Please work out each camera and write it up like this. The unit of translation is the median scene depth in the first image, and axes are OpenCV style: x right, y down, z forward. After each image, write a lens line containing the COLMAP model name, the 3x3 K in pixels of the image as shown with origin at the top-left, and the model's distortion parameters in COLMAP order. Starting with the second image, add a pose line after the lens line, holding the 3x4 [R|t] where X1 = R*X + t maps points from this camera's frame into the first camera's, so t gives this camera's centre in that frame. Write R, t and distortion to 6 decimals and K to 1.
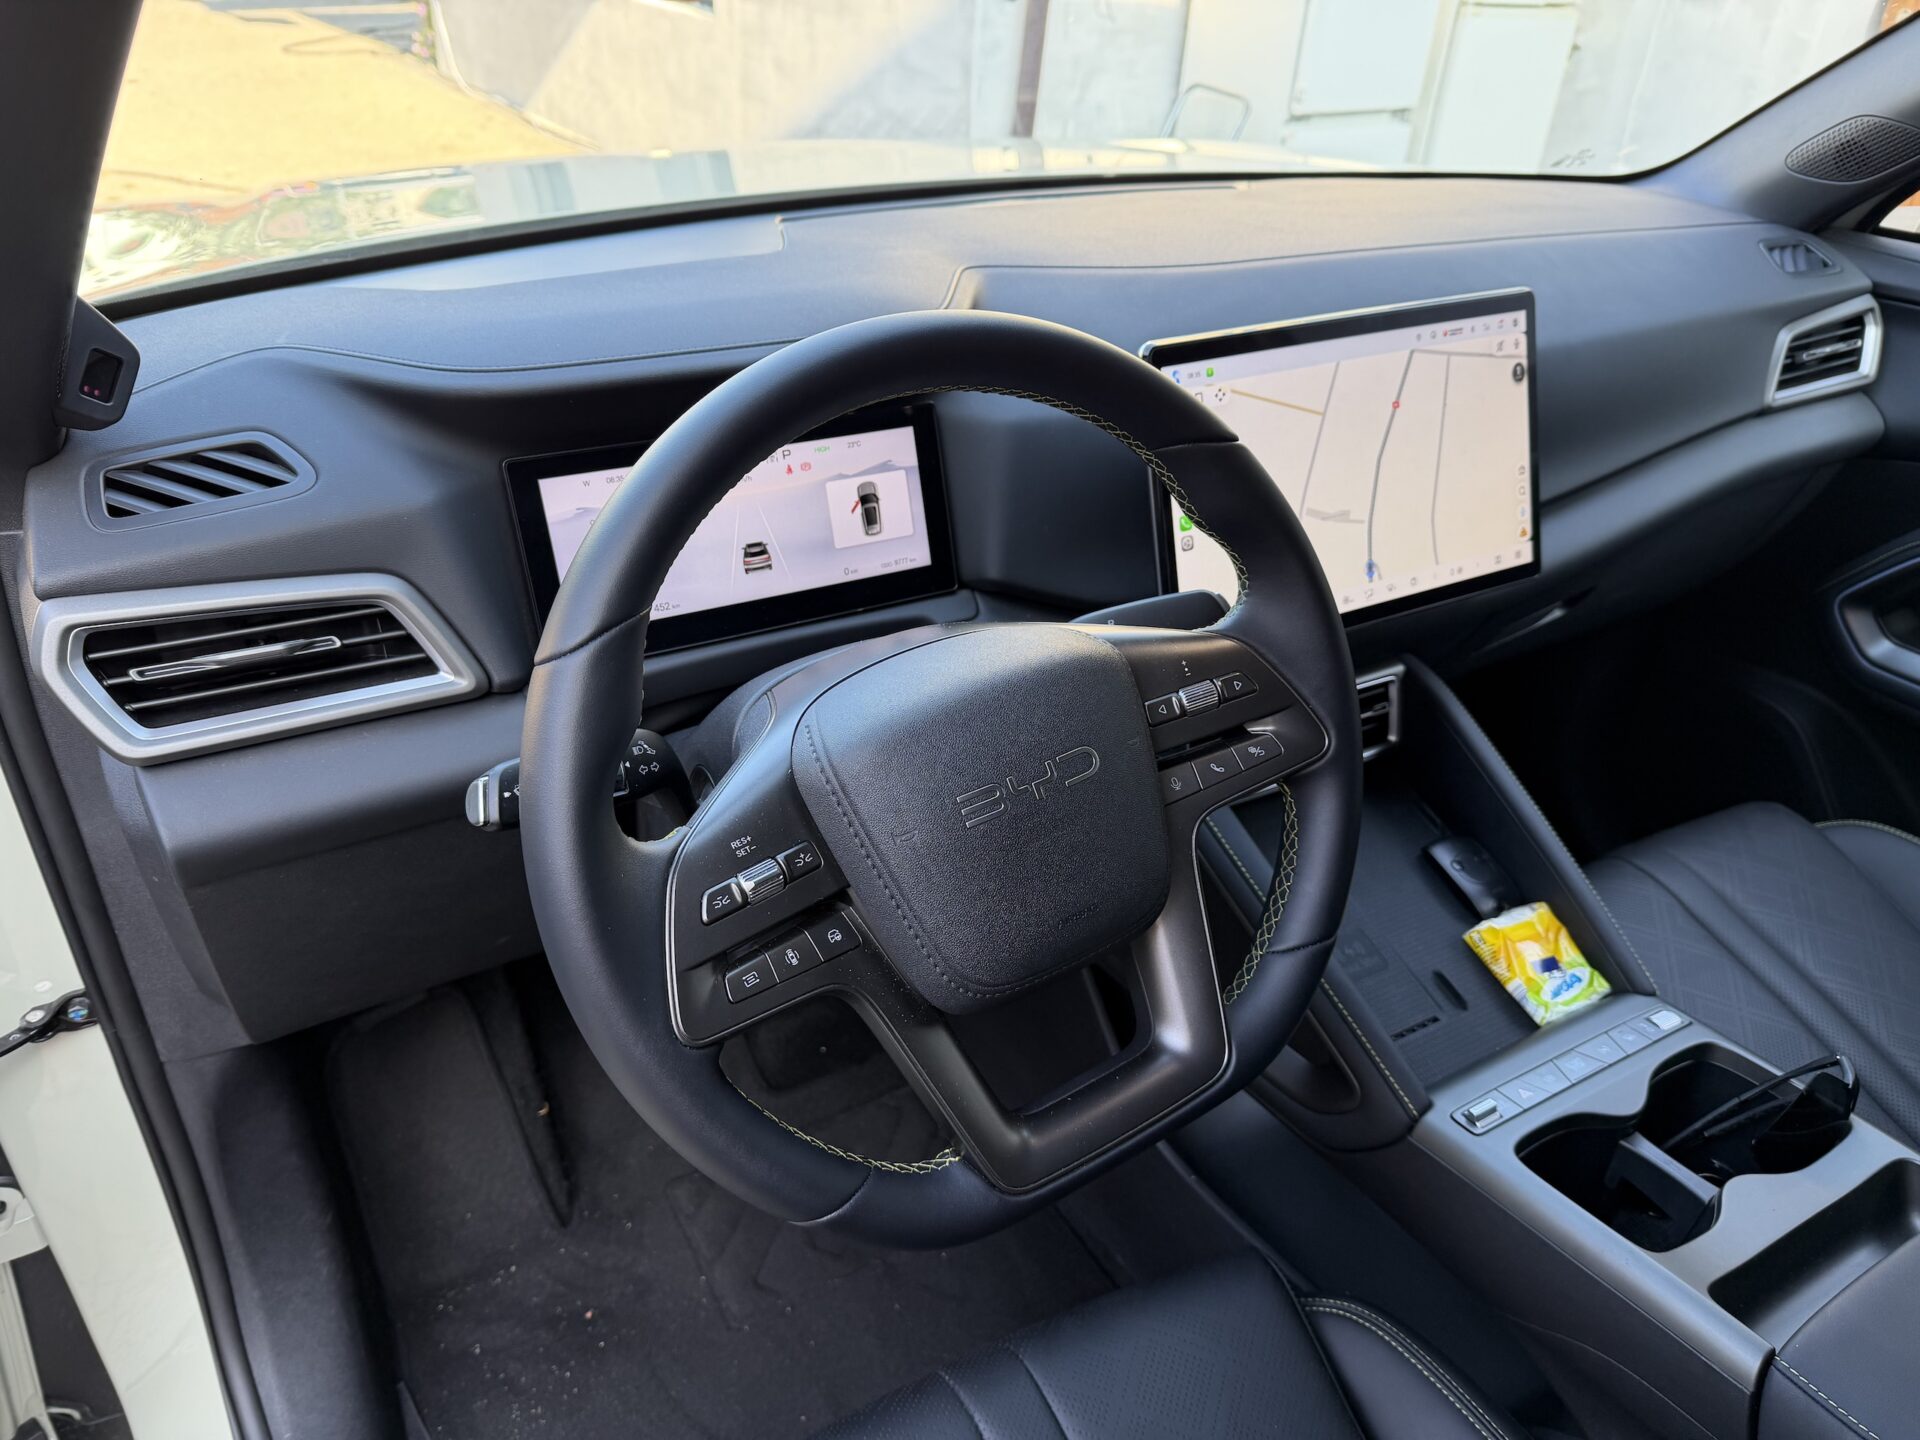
lens RADIAL K [[1318.0, 0, 960.0], [0, 1318.0, 720.0], [0, 0, 1]] dist [0.045202, -0.079394]
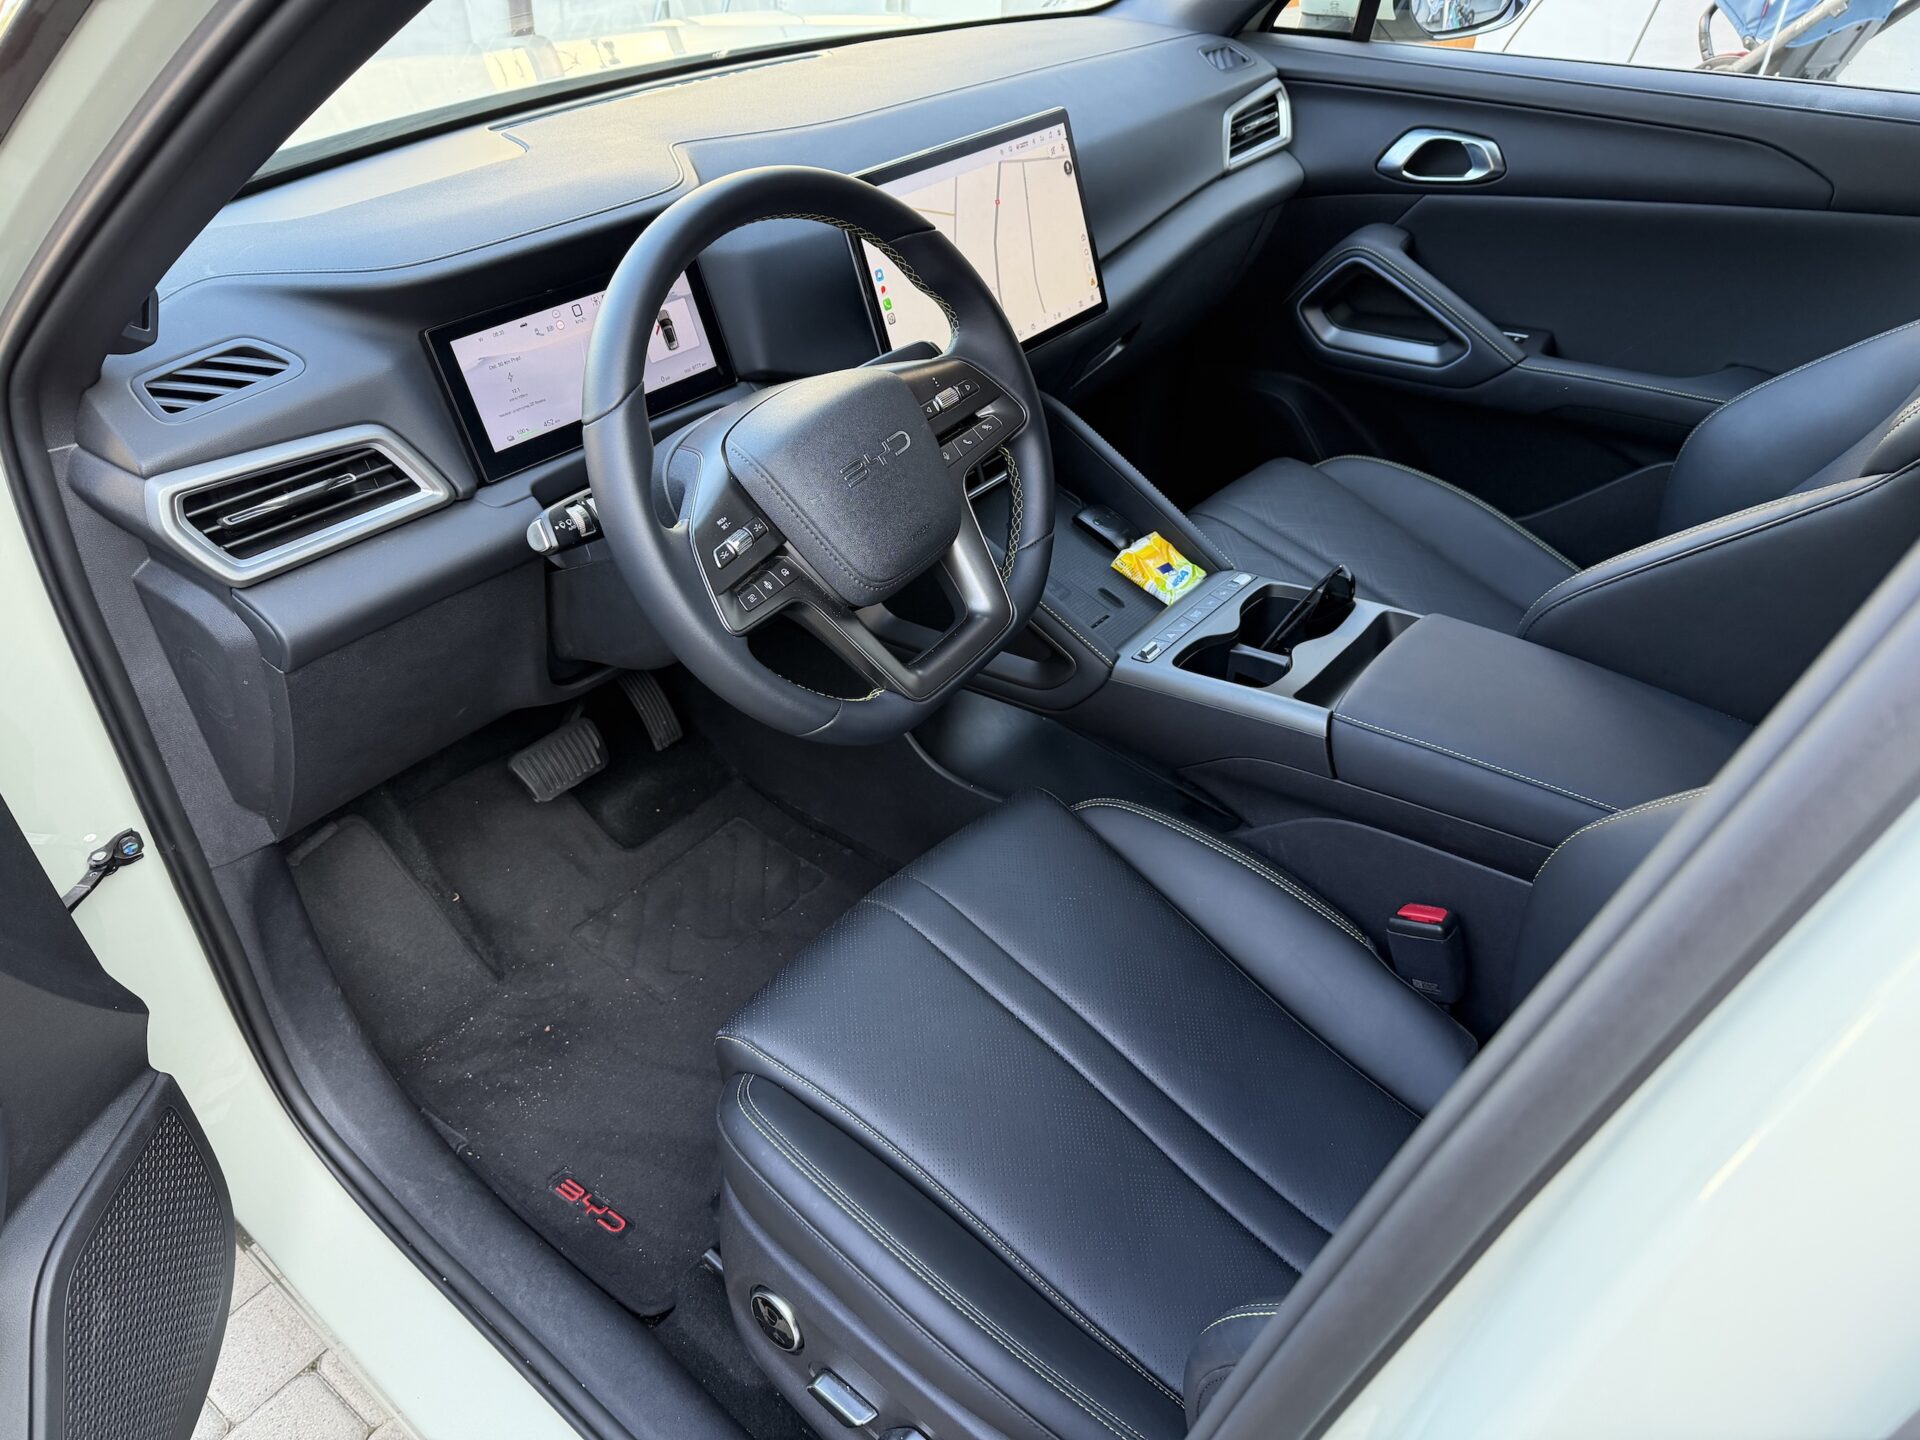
lens RADIAL K [[1497.1, 0, 910.0], [0, 1497.1, 804.5], [0, 0, 1]] dist [0.100252, -0.248732]
pose [[0.932994, -0.246310, 0.262401, -0.357266], [0.219127, 0.967167, 0.128731, 0.165561], [-0.285493, -0.062606, 0.956334, -0.592725]]
